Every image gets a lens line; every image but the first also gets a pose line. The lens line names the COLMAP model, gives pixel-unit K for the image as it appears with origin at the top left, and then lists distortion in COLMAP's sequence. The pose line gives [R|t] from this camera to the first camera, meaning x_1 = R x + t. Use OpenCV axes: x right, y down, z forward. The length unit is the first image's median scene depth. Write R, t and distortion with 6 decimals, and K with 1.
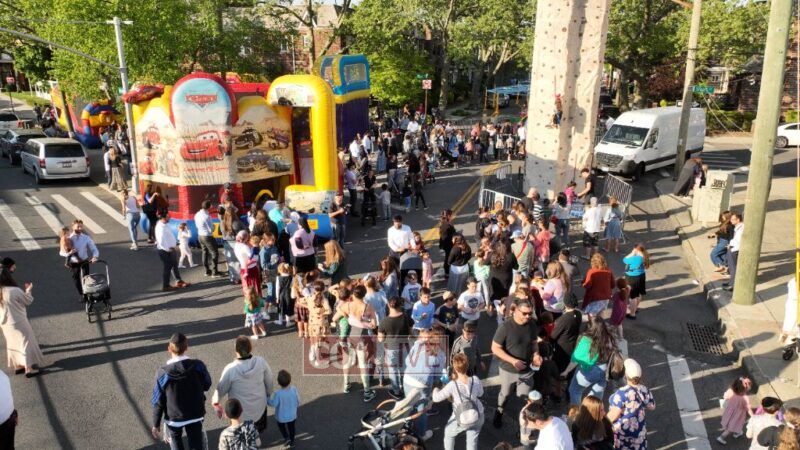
lens RADIAL K [[570.6, 0, 399.3], [0, 570.6, 224.9], [0, 0, 1]] dist [0.004929, 0.008057]
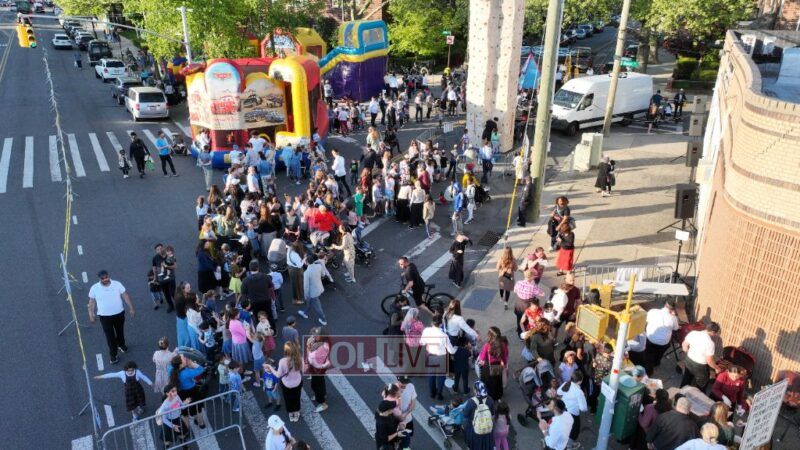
lens RADIAL K [[570.6, 0, 399.6], [0, 570.6, 226.3], [0, 0, 1]] dist [0.004929, 0.008057]
pose [[0.986669, 0.069137, -0.147323, 0.369465], [-0.051483, 0.991384, 0.120446, -0.018042], [0.154381, -0.111256, 0.981727, -0.490611]]
